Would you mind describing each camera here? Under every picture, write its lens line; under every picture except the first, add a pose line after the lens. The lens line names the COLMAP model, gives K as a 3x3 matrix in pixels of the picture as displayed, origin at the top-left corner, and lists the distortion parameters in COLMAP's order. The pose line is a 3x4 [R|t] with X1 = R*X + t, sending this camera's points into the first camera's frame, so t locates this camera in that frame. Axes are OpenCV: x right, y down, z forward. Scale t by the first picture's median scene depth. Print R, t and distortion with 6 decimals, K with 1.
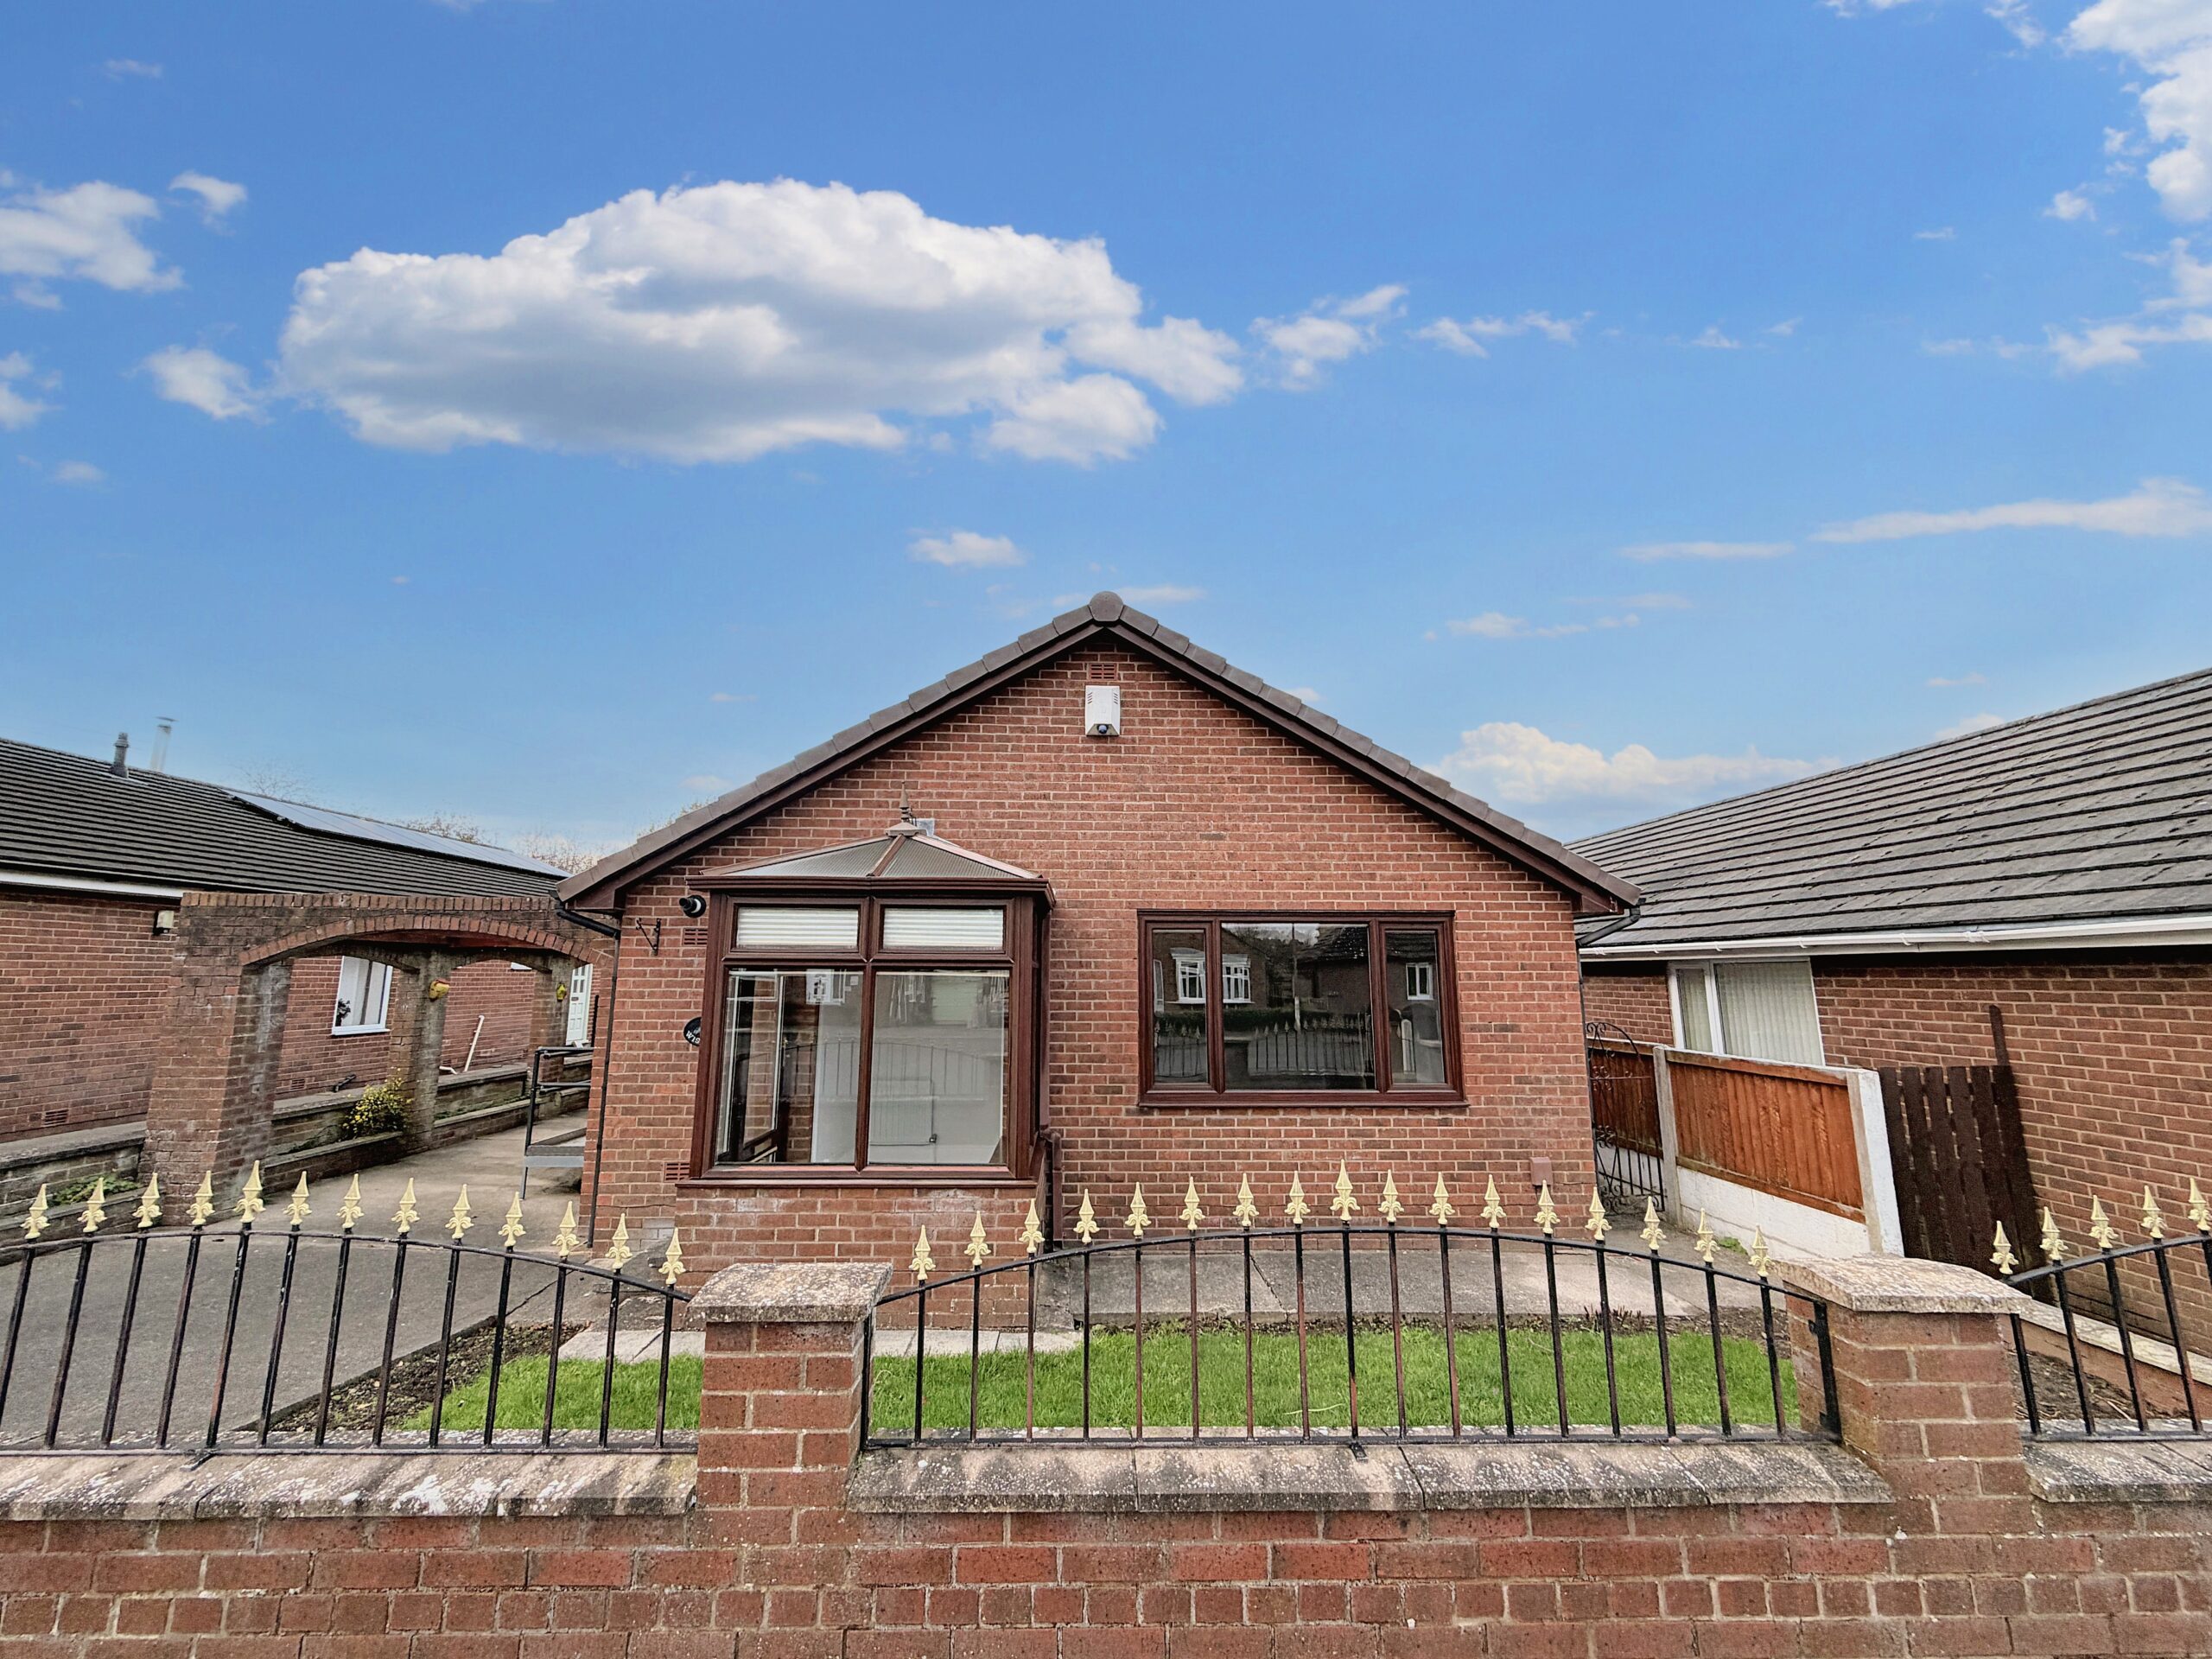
lens RADIAL K [[879.8, 0, 1105.4], [0, 879.8, 825.0], [0, 0, 1]] dist [-0.000611, 0.000098]
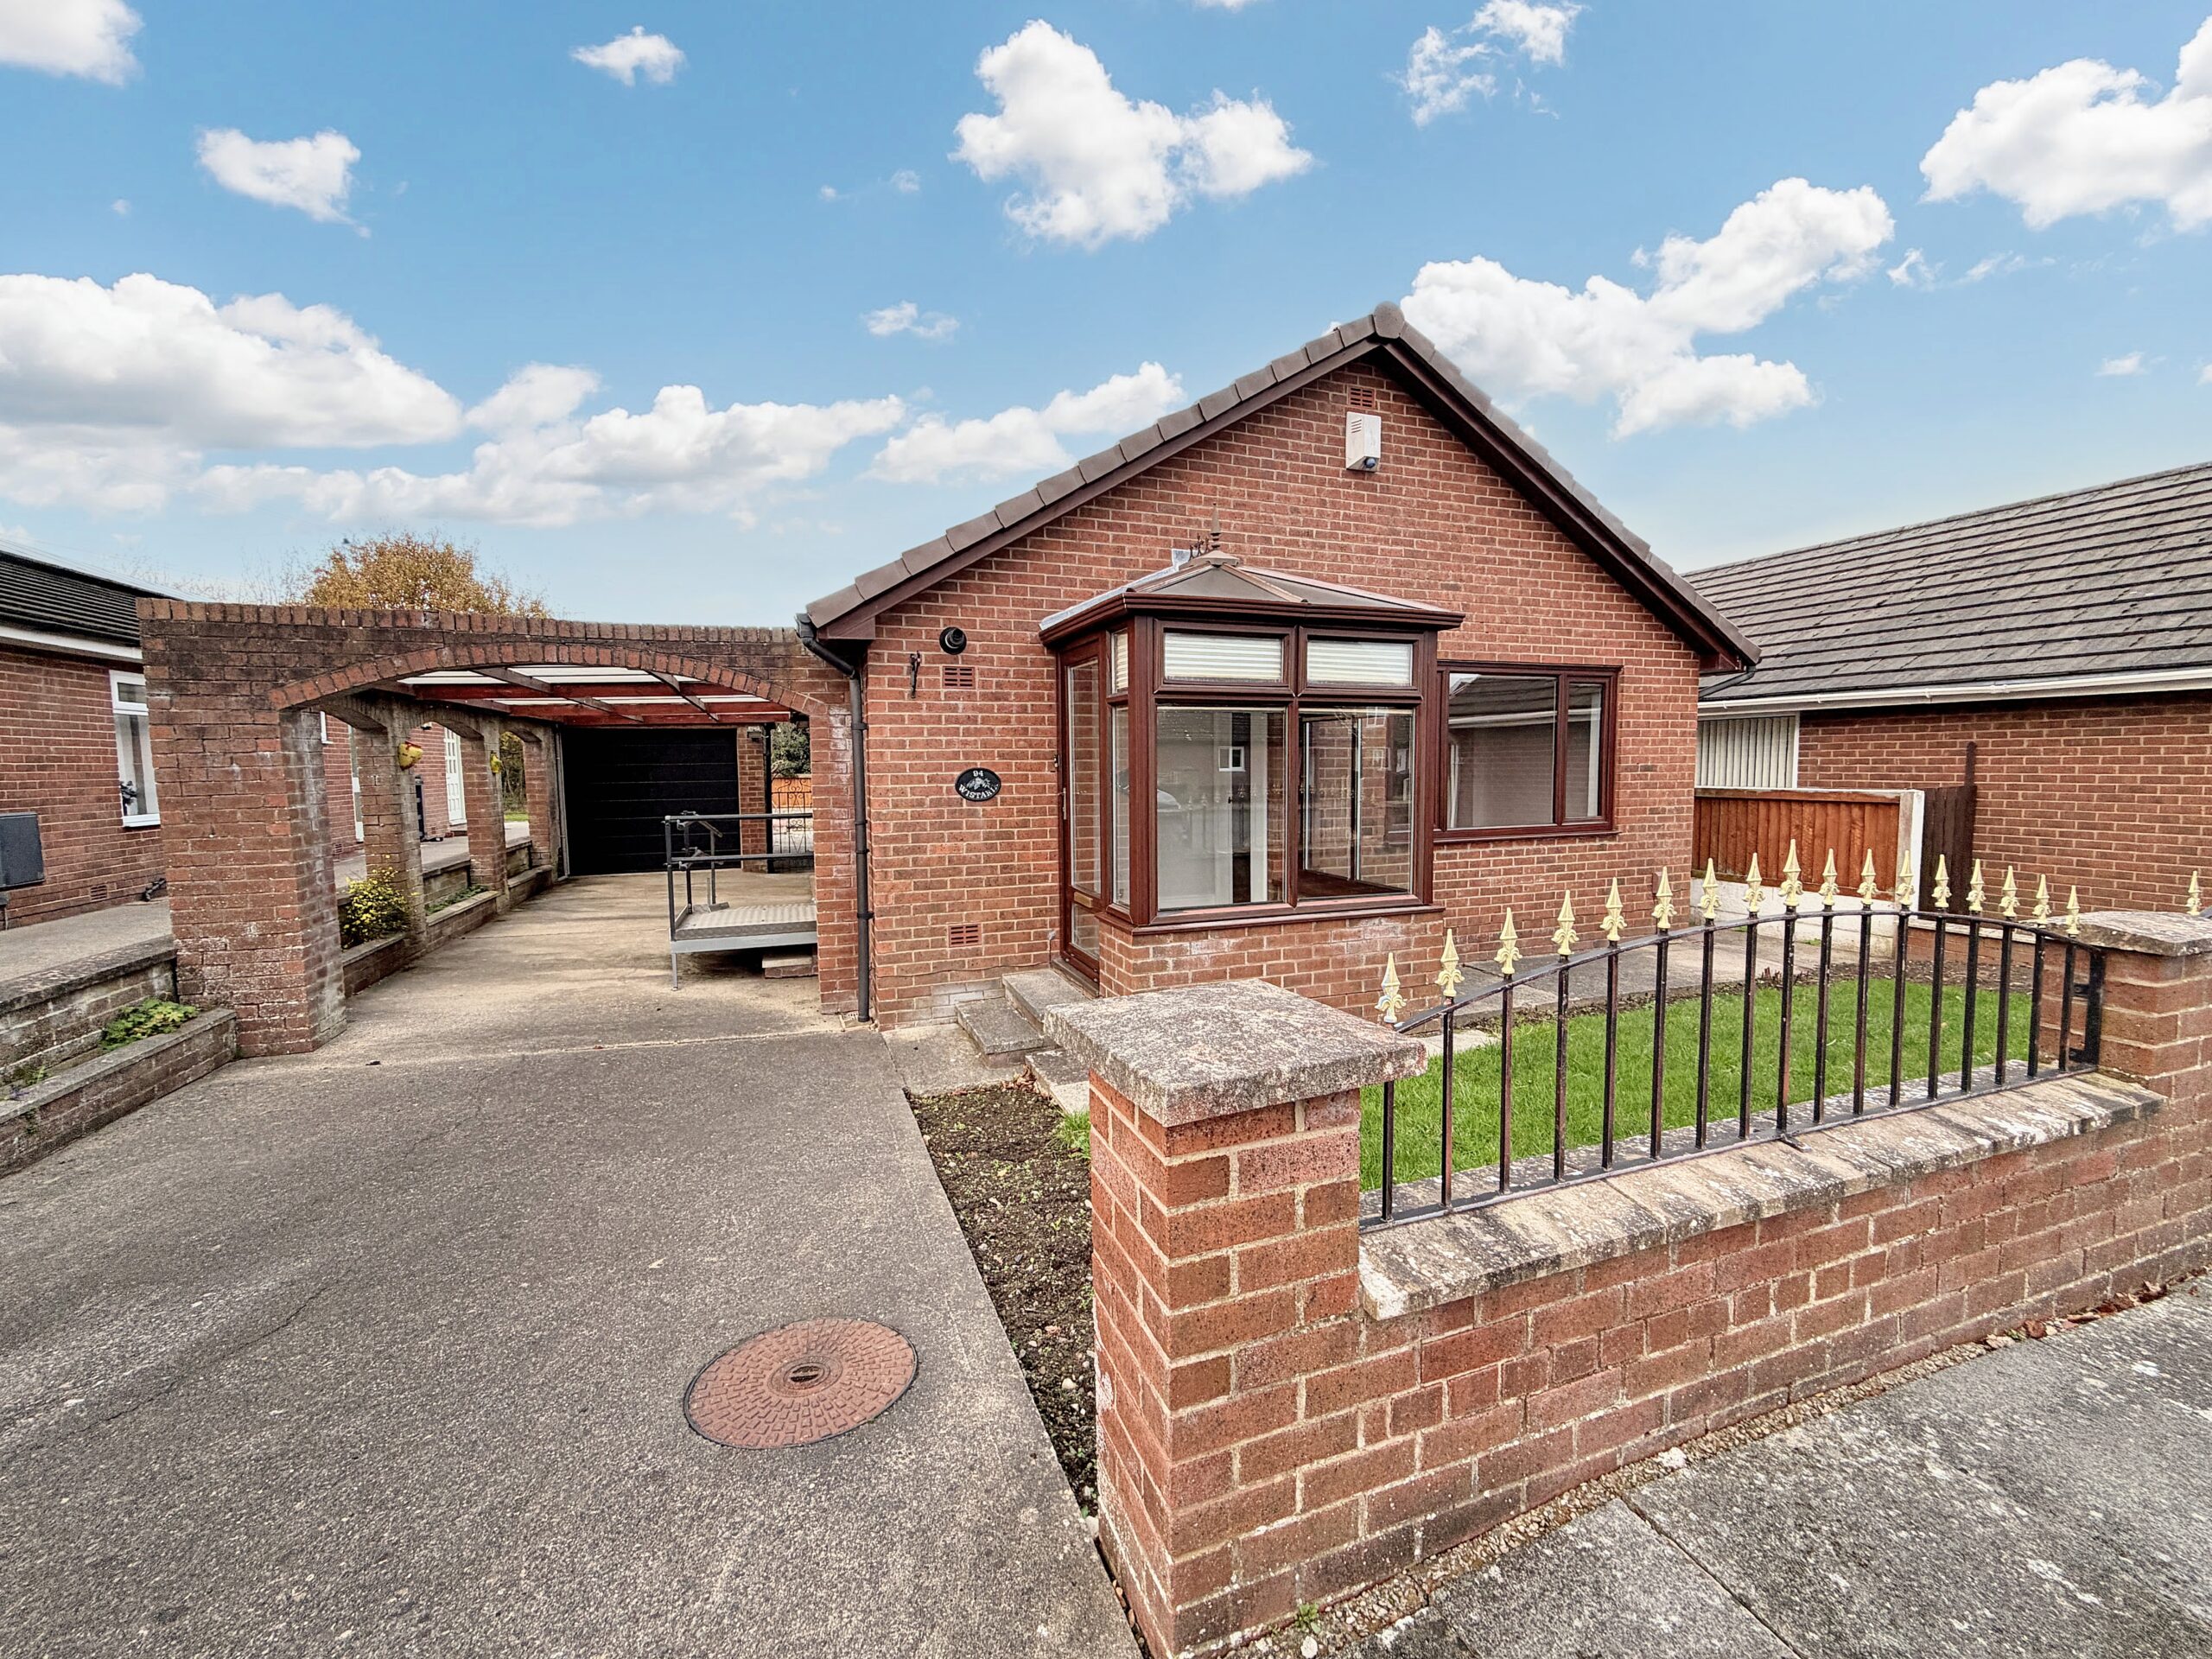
lens RADIAL K [[879.8, 0, 1100.8], [0, 879.8, 827.1], [0, 0, 1]] dist [-0.000611, 0.000098]
pose [[0.948574, -0.036186, 0.314481, -0.613091], [-0.040708, 0.971253, 0.234545, 0.063282], [-0.313928, -0.235285, 0.919832, 0.137305]]
